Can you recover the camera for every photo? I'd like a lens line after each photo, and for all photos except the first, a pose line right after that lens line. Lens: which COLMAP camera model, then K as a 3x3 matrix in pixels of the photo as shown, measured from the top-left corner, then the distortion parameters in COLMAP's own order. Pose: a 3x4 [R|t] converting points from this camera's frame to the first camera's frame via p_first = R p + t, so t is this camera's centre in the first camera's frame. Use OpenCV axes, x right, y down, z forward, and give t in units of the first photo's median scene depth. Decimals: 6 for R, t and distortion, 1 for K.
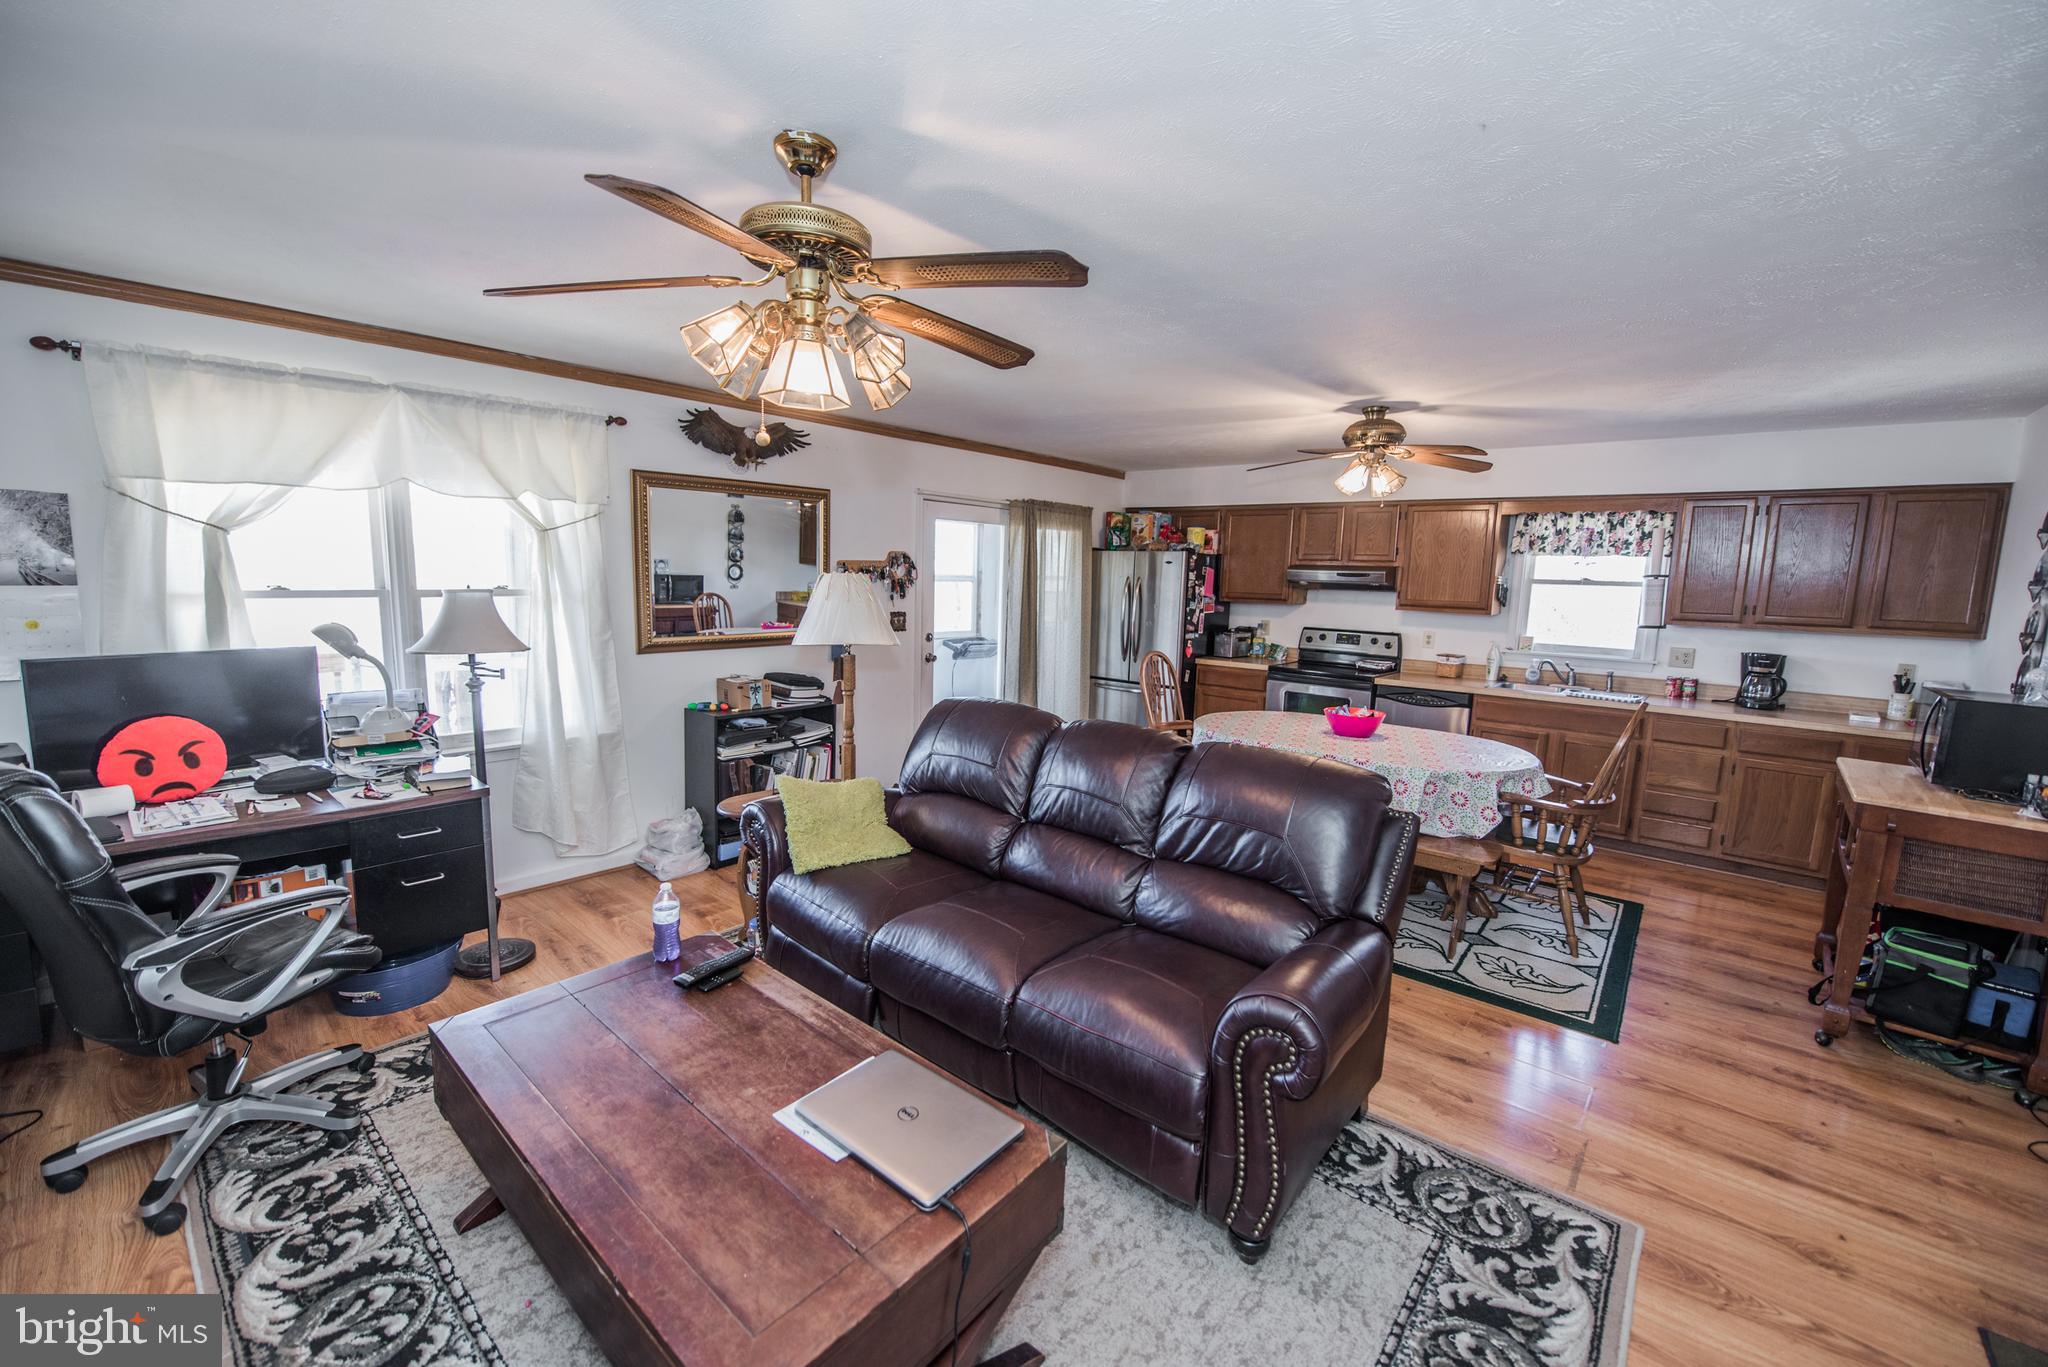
lens RADIAL K [[814.2, 0, 1016.1], [0, 814.2, 684.6], [0, 0, 1]] dist [-0.015372, -0.002564]
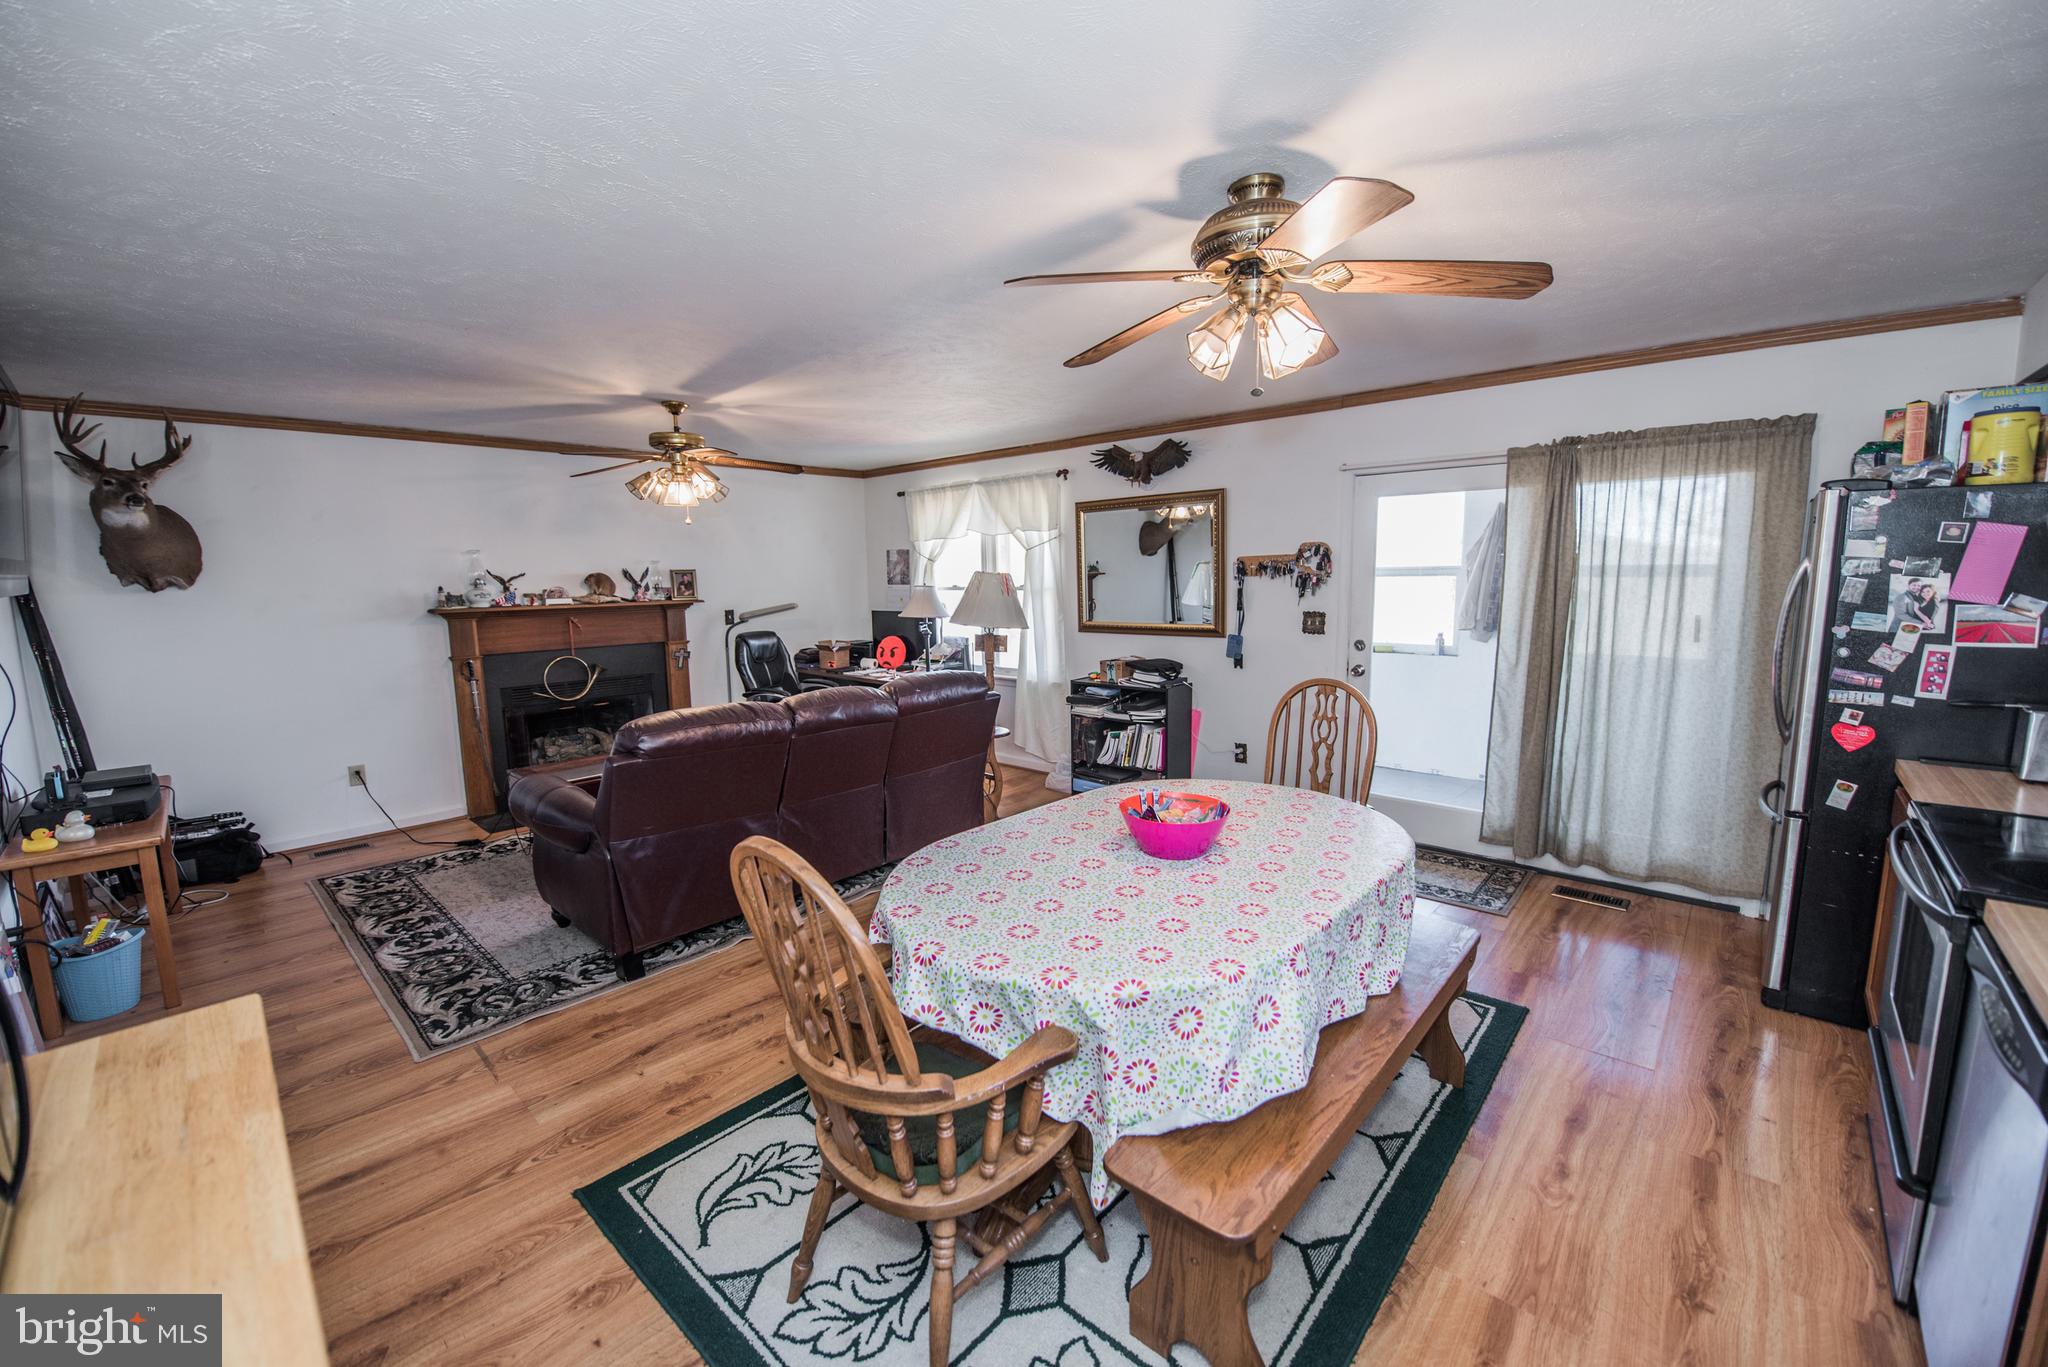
lens RADIAL K [[814.2, 0, 1020.3], [0, 814.2, 684.1], [0, 0, 1]] dist [-0.015372, -0.002564]
pose [[-0.024842, 0.109773, -0.993646, 0.847246], [-0.121622, 0.986238, 0.111995, -0.083167], [0.992266, 0.123631, -0.011149, 0.812584]]
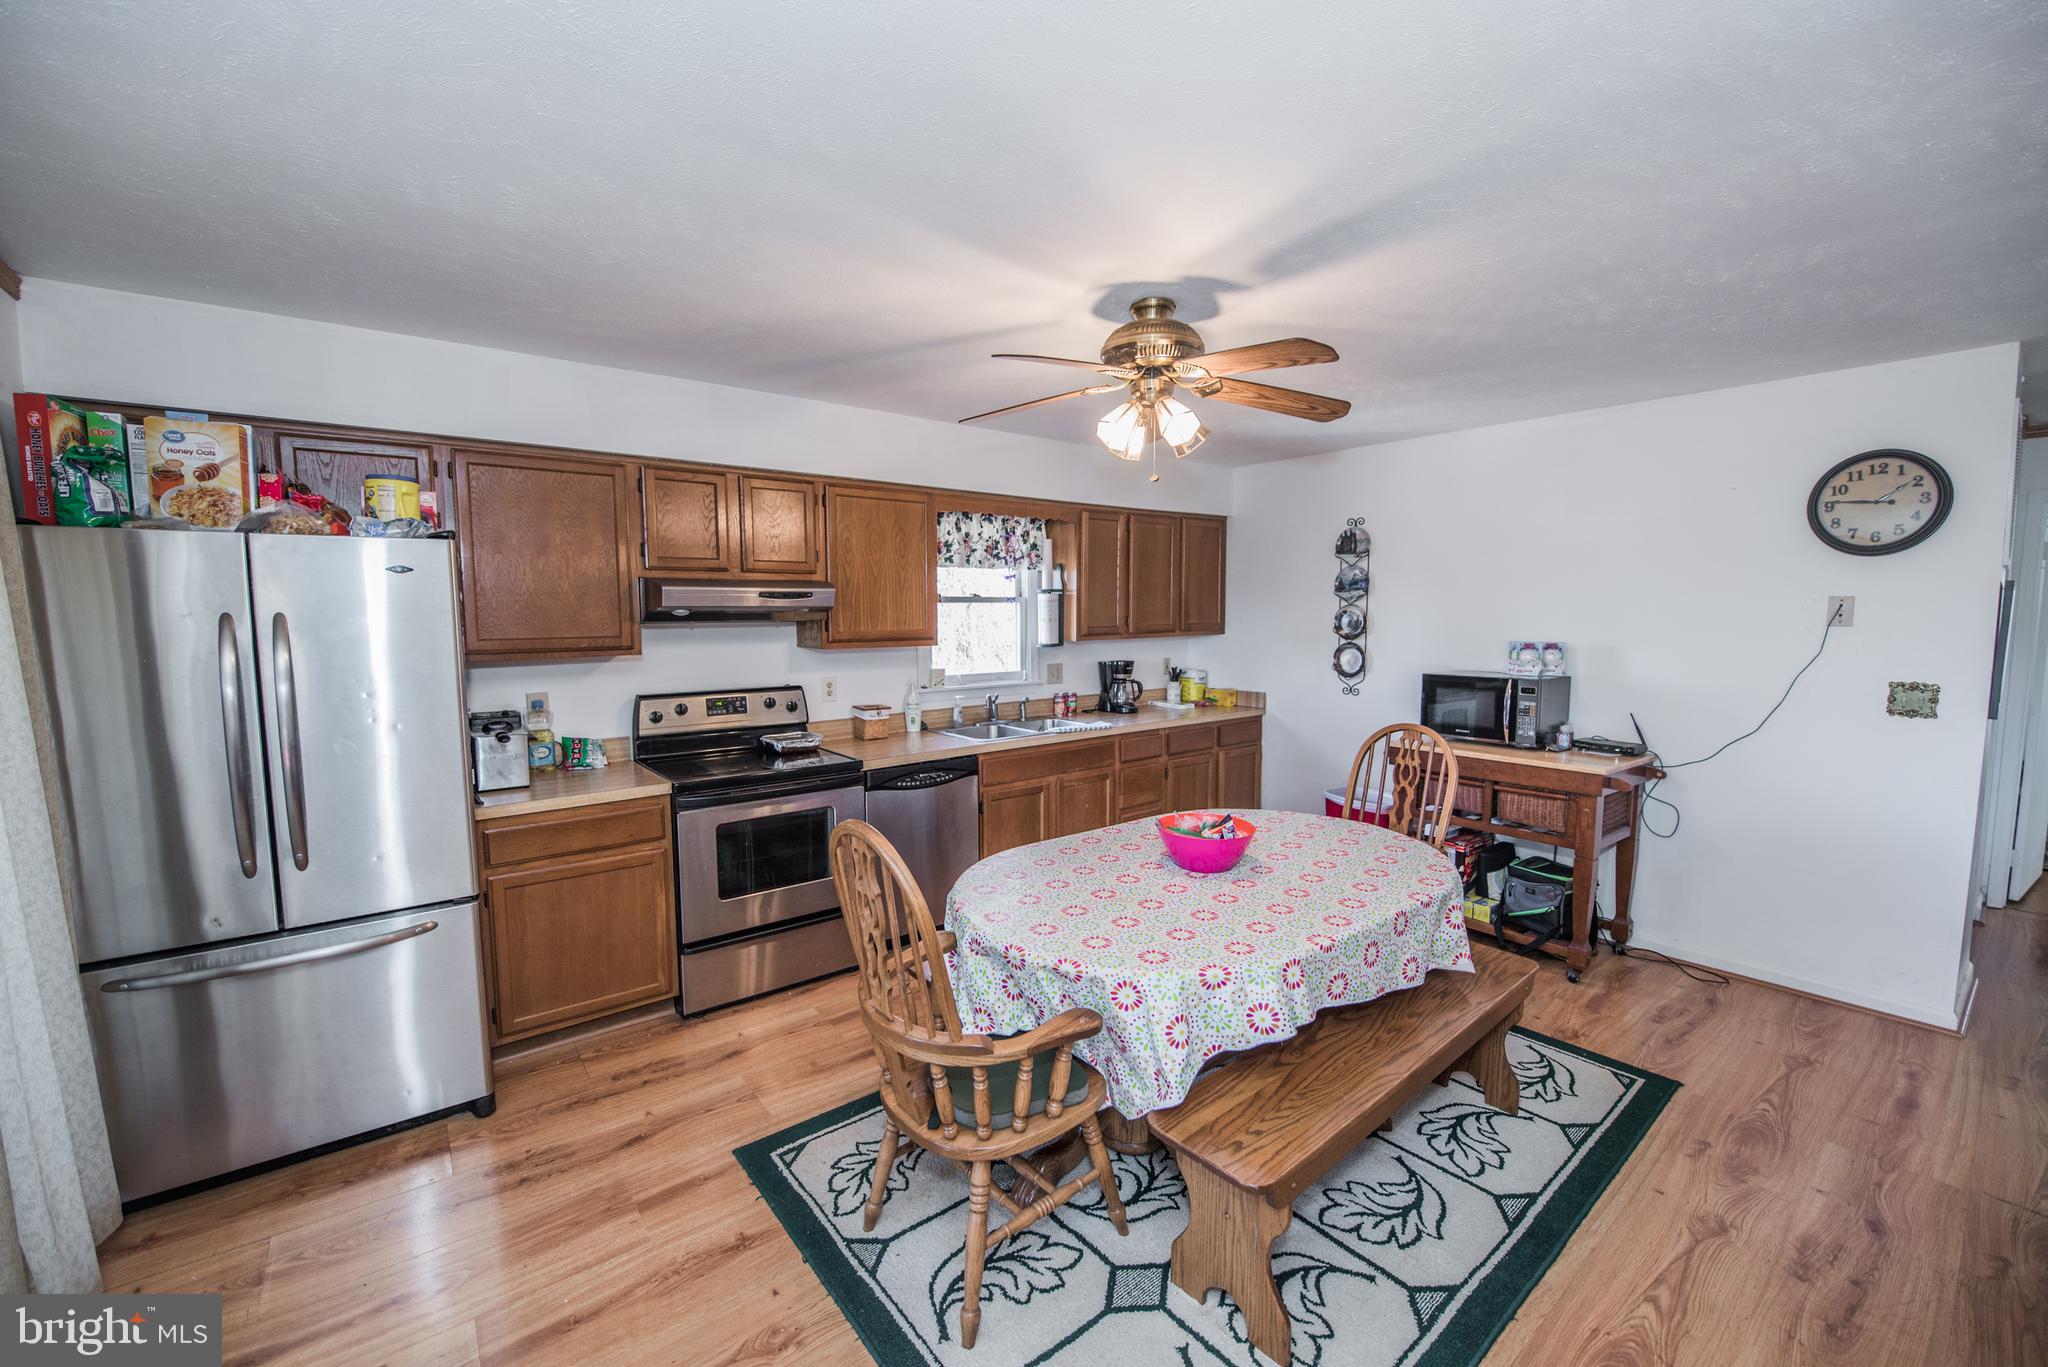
lens RADIAL K [[814.2, 0, 1020.0], [0, 814.2, 683.9], [0, 0, 1]] dist [-0.015372, -0.002564]
pose [[0.187911, -0.119207, 0.974925, -0.153586], [0.143403, 0.985301, 0.092836, -0.127570], [-0.971661, 0.122362, 0.202243, 0.904837]]
